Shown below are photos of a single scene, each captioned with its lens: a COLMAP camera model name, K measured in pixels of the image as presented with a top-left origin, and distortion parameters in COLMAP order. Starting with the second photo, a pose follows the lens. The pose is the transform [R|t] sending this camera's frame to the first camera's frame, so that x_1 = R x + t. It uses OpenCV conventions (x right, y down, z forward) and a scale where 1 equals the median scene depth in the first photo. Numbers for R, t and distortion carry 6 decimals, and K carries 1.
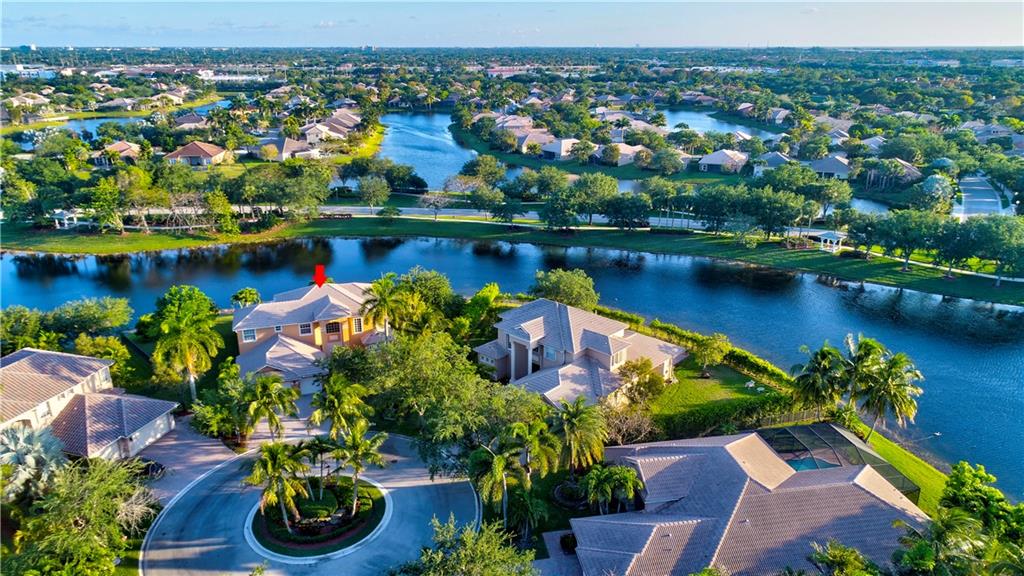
lens RADIAL K [[710.6, 0, 517.2], [0, 710.6, 285.8], [0, 0, 1]] dist [0.013426, 0.002707]
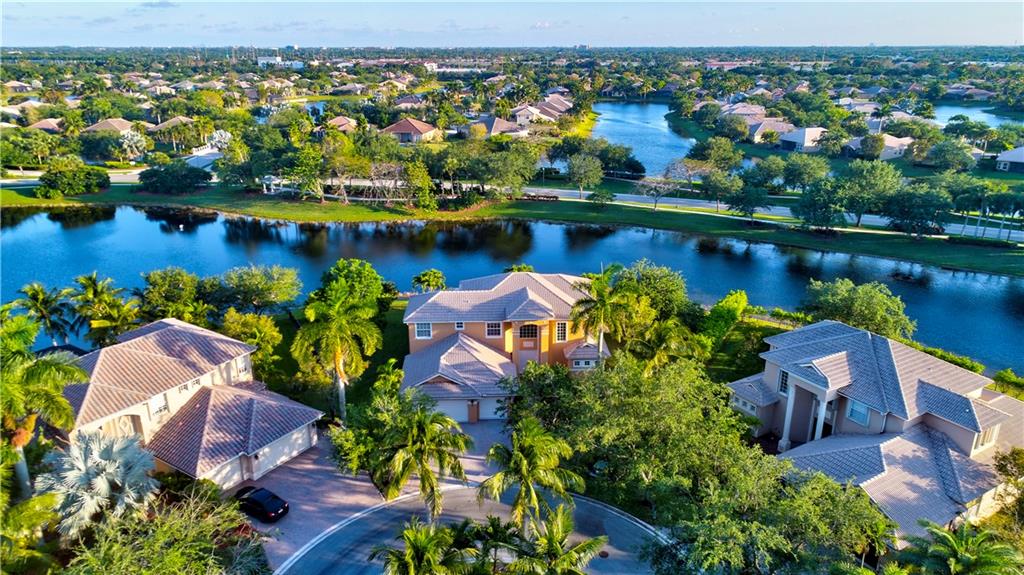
lens RADIAL K [[710.6, 0, 514.9], [0, 710.6, 285.8], [0, 0, 1]] dist [0.013426, 0.002707]
pose [[0.959423, 0.090531, -0.267041, -0.043417], [-0.089965, 0.995841, 0.014378, 0.000904], [0.267232, 0.010230, 0.963578, 0.153960]]
